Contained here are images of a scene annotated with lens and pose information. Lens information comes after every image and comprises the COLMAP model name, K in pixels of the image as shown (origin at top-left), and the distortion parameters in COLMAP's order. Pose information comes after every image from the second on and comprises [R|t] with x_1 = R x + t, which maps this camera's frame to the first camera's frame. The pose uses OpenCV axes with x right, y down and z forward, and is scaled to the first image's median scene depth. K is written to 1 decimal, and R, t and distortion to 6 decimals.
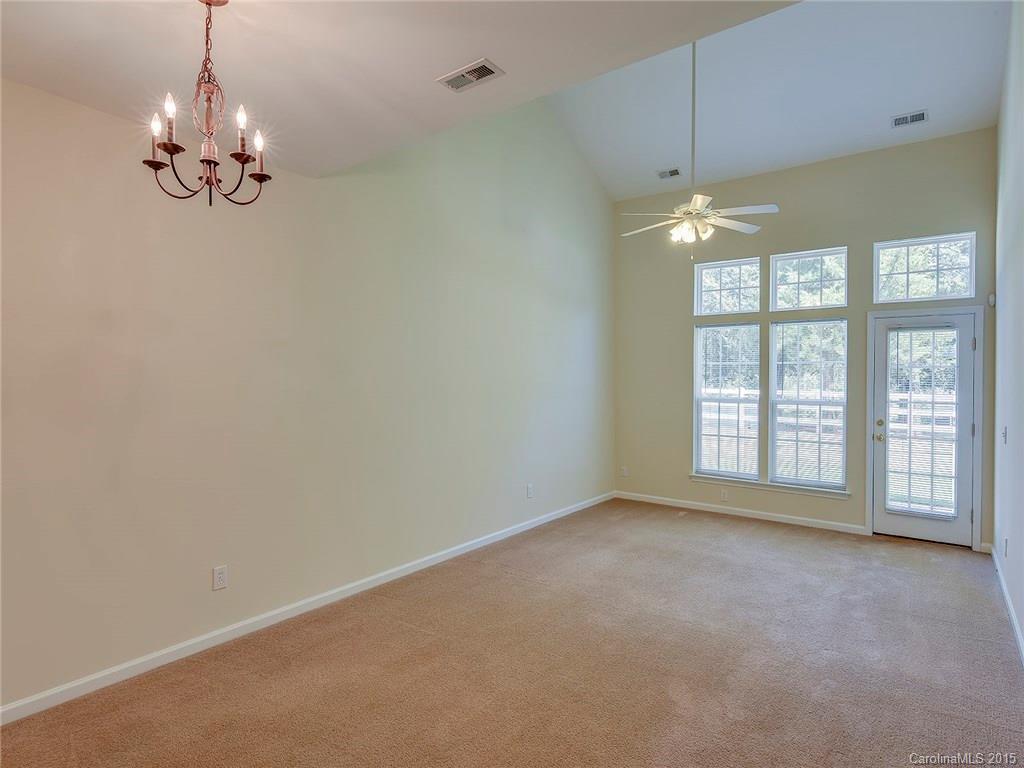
lens RADIAL K [[586.8, 0, 532.9], [0, 586.8, 372.5], [0, 0, 1]] dist [-0.002424, -0.003263]
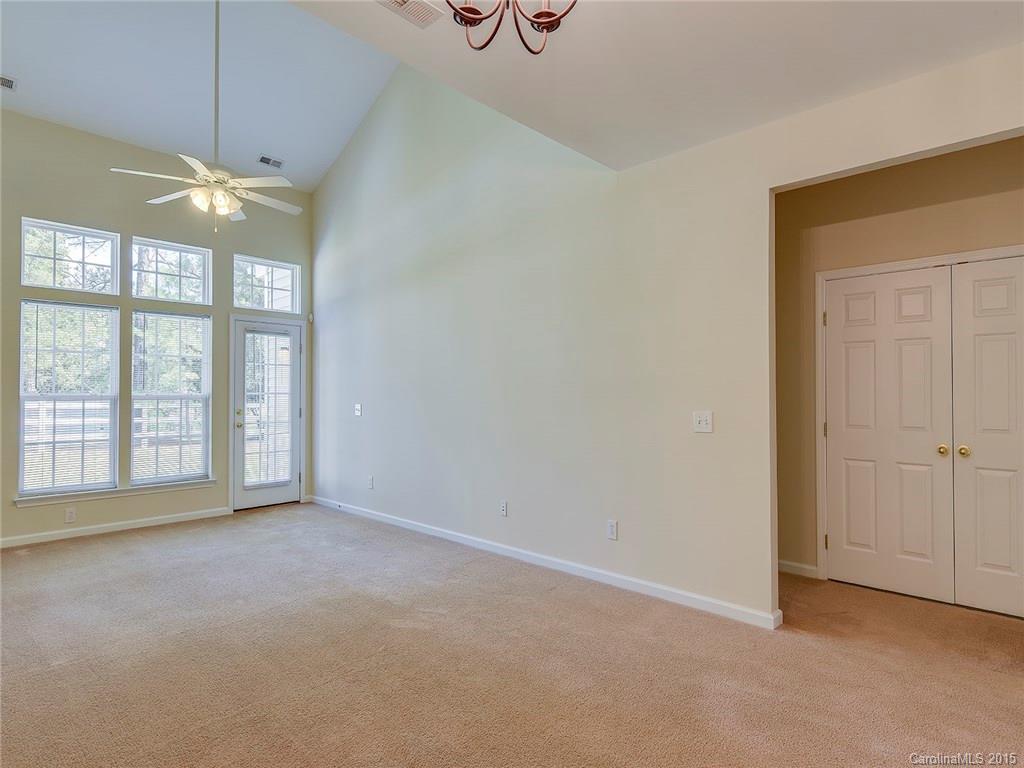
lens RADIAL K [[586.8, 0, 498.2], [0, 586.8, 385.4], [0, 0, 1]] dist [-0.002424, -0.003263]
pose [[0.073949, 0.015667, 0.997139, -0.503798], [0.005267, 0.999857, -0.016100, 0.054073], [-0.997248, 0.006443, 0.073856, 0.407804]]
